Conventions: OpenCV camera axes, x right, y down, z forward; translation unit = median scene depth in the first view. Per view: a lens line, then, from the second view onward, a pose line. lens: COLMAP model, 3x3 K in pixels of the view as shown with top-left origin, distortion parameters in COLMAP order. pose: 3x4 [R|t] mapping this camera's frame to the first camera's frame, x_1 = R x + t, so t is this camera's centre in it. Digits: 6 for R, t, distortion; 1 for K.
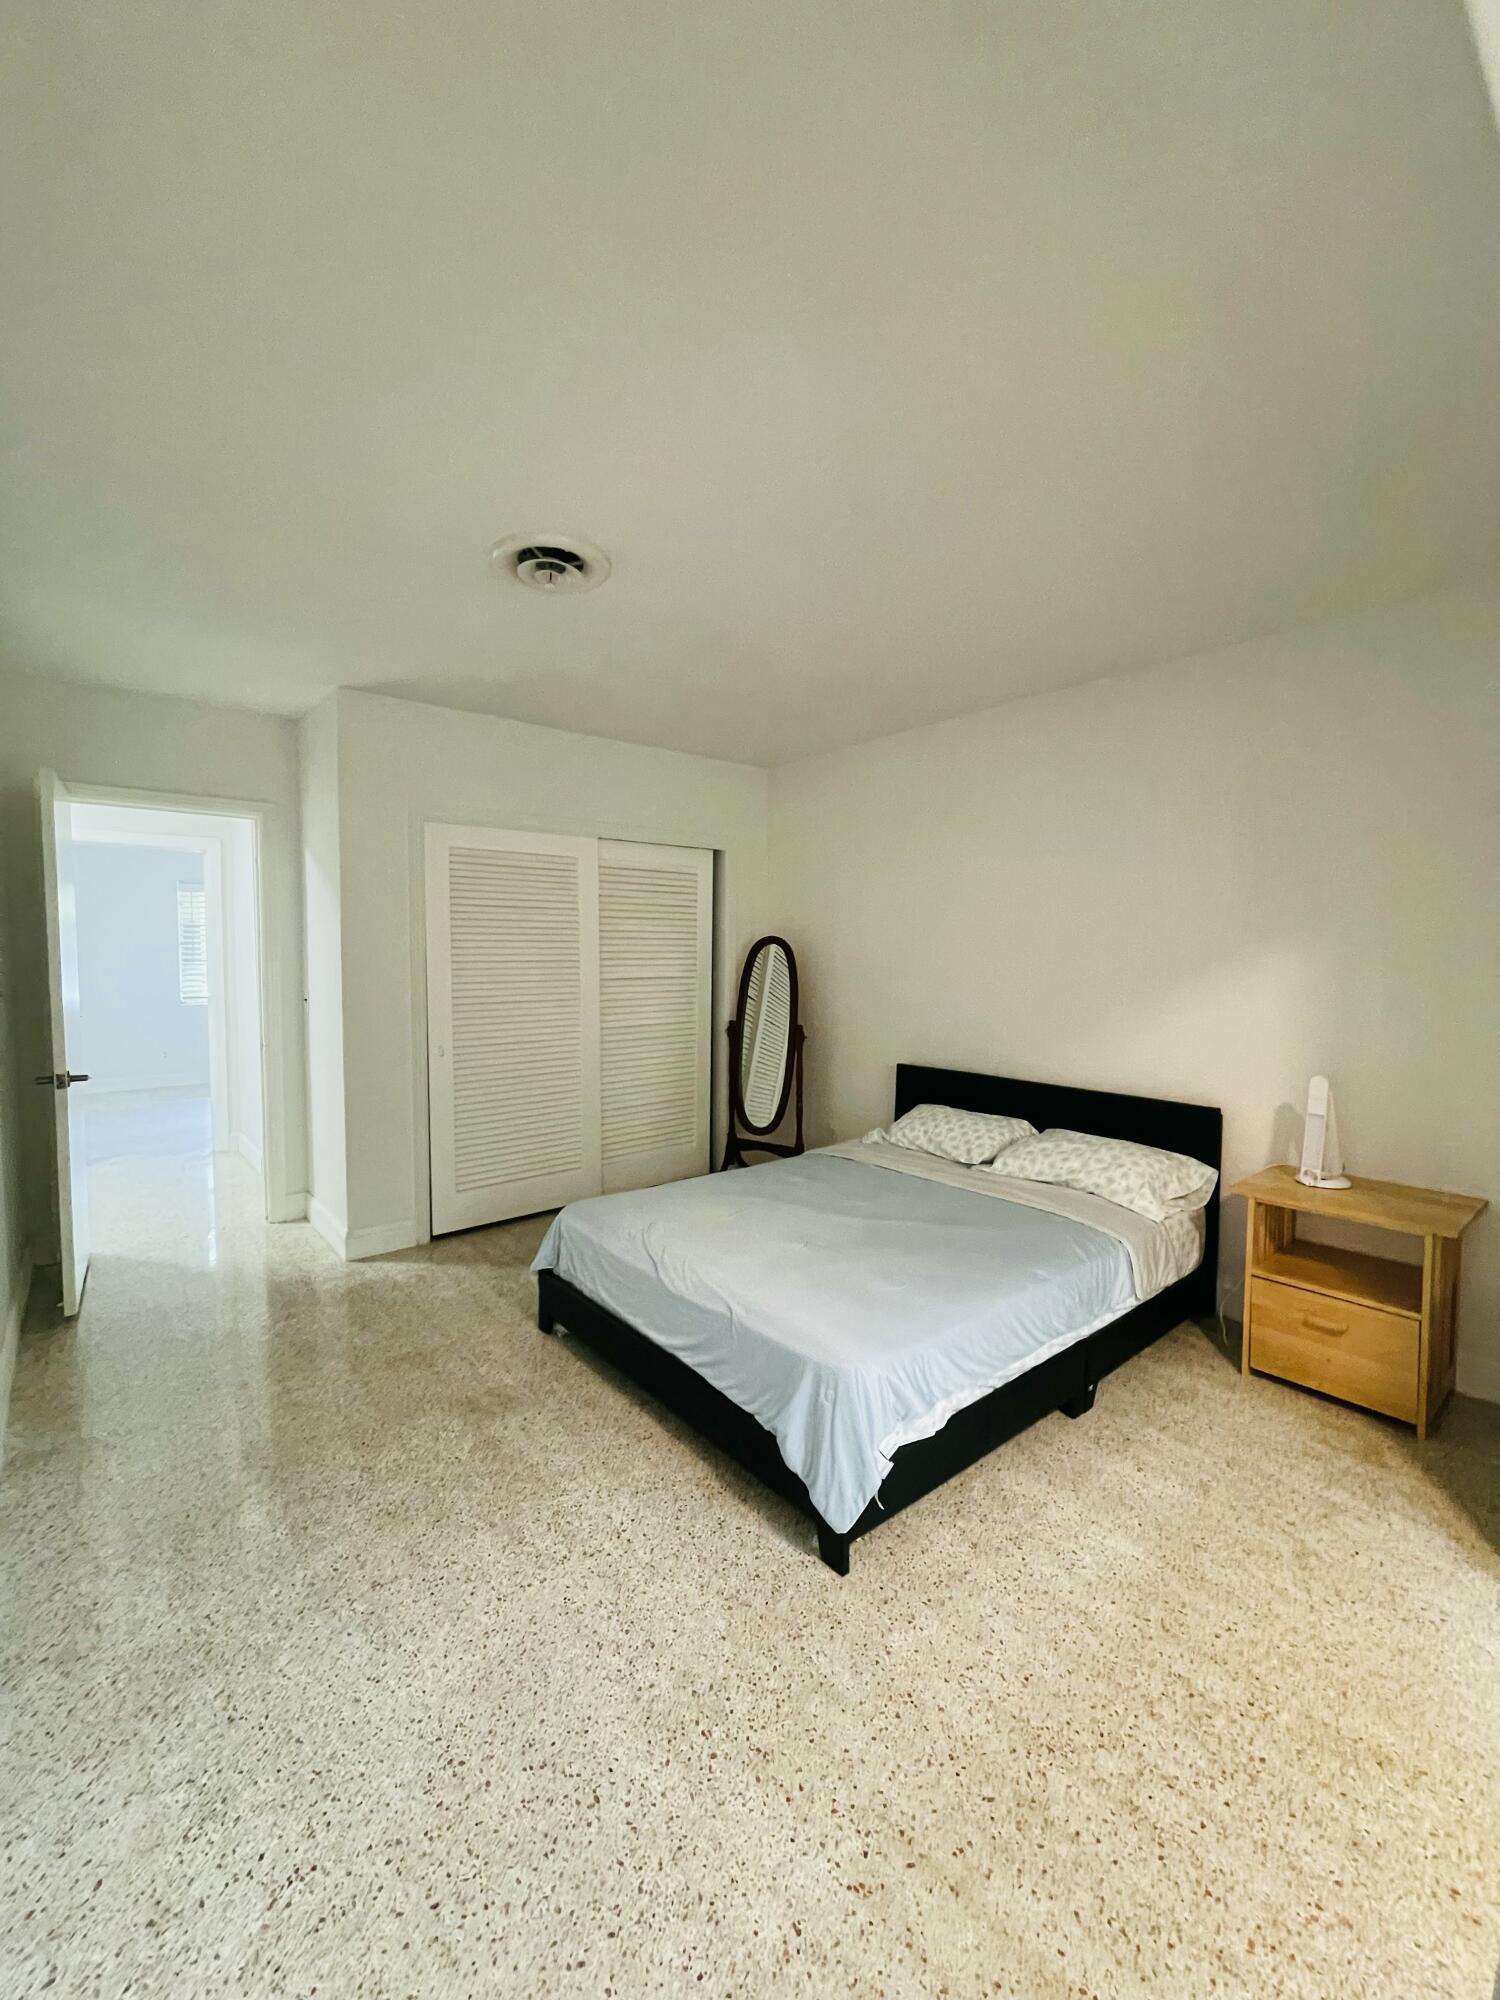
lens RADIAL K [[812.8, 0, 751.7], [0, 812.8, 988.9], [0, 0, 1]] dist [0.000145, -0.000520]
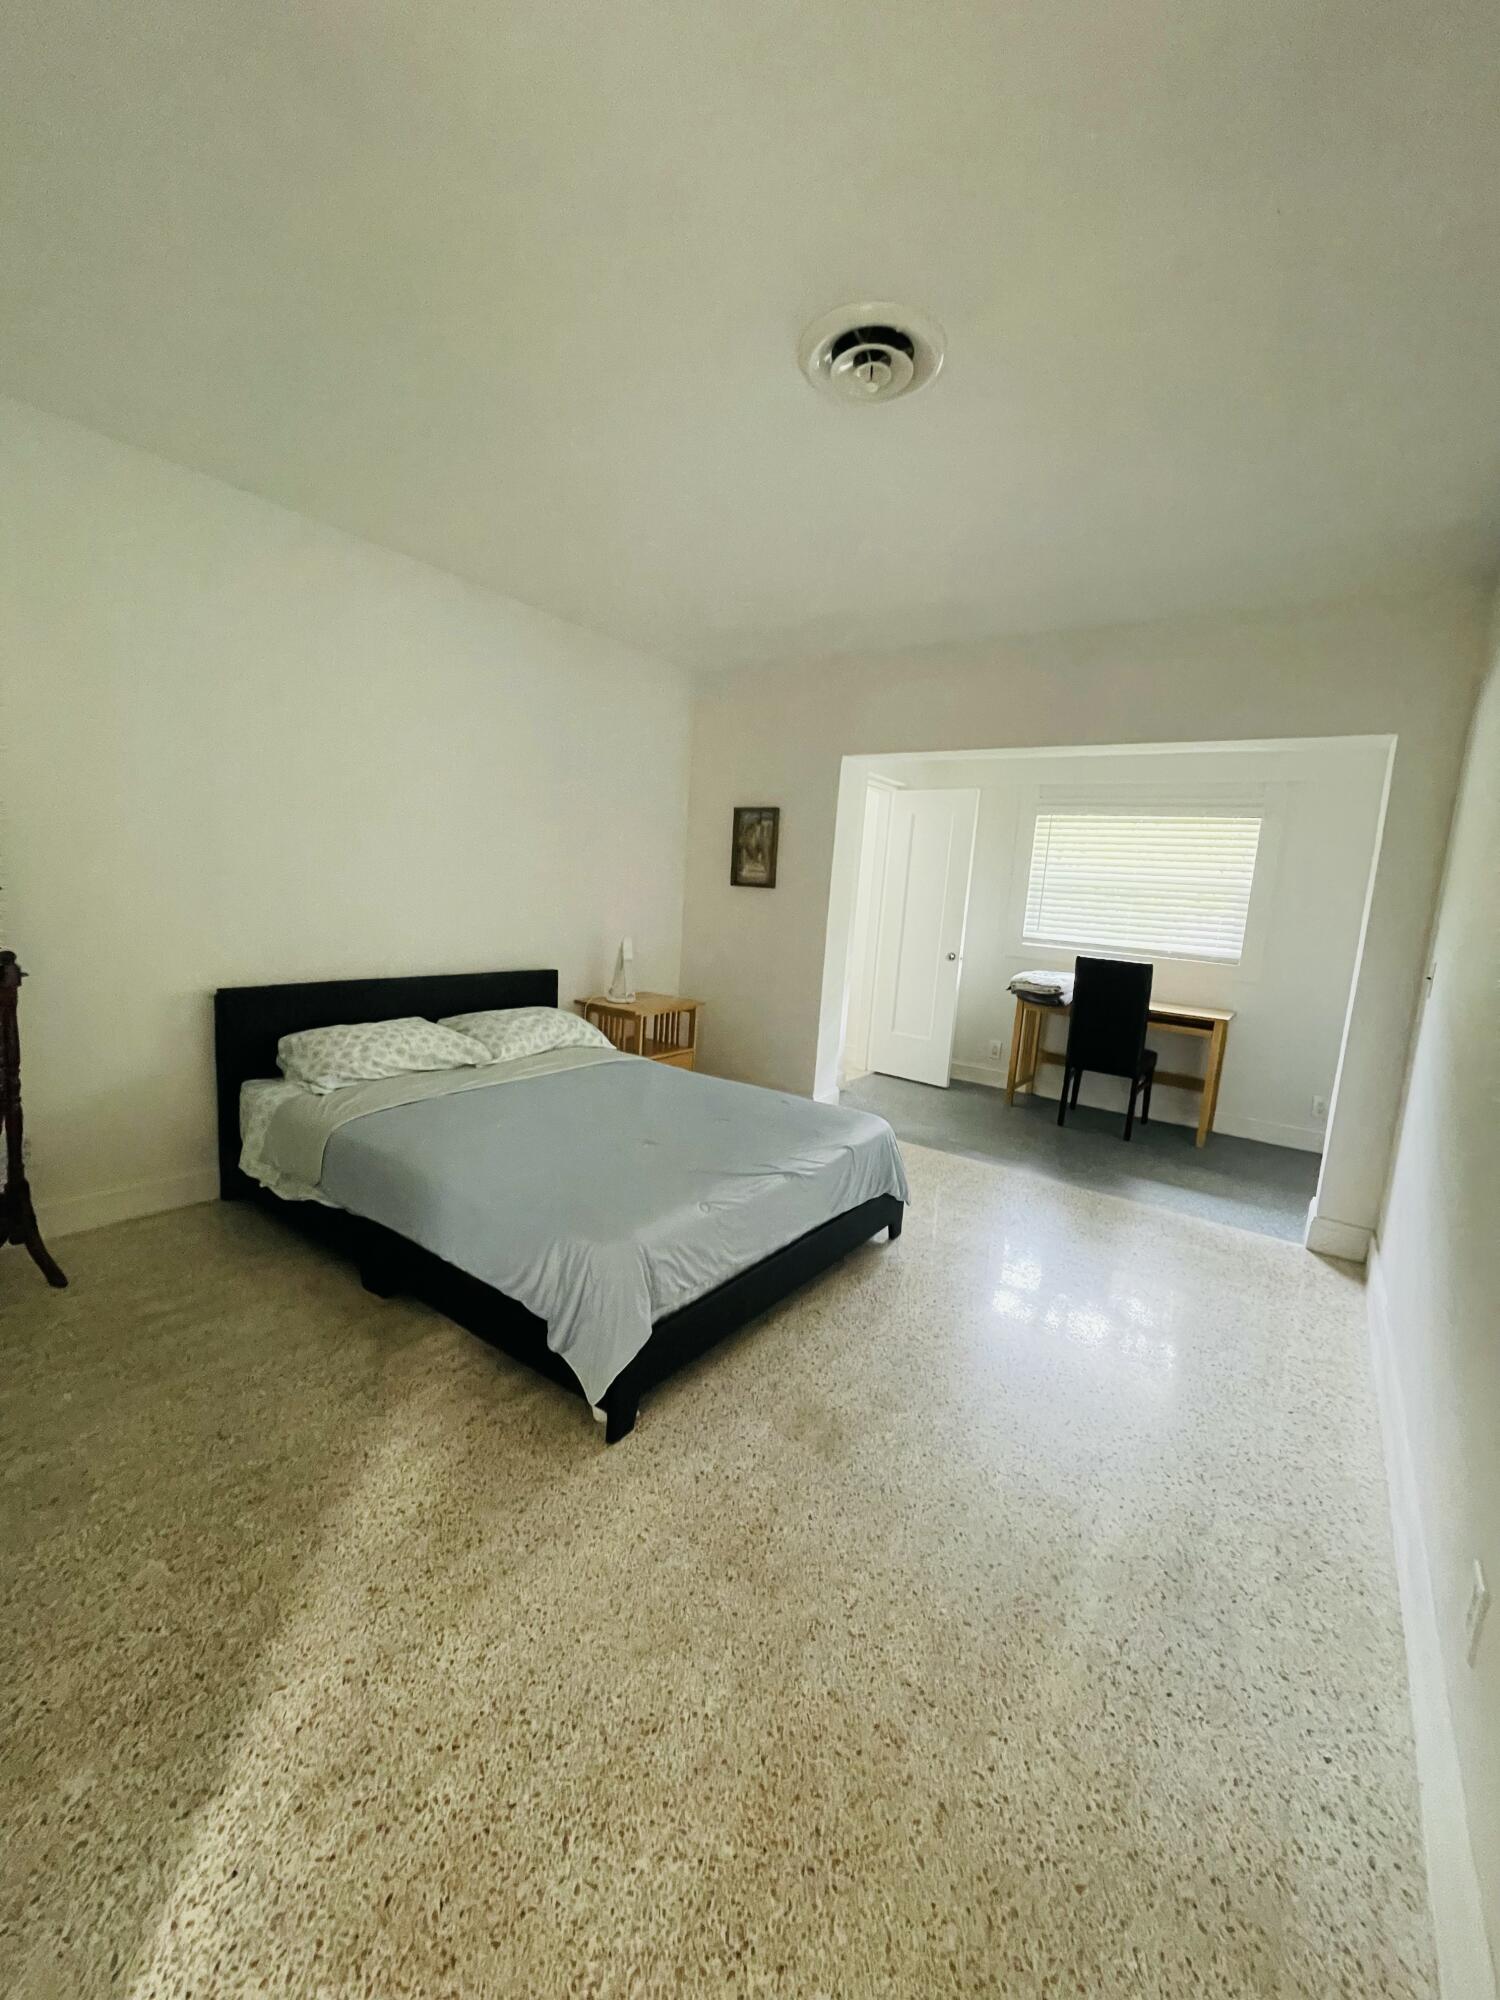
lens RADIAL K [[812.8, 0, 751.7], [0, 812.8, 988.9], [0, 0, 1]] dist [0.000145, -0.000520]
pose [[-0.271235, -0.139932, 0.952287, -1.006230], [-0.028935, 0.990114, 0.137249, -0.024473], [-0.962078, 0.009672, -0.272603, 1.276685]]
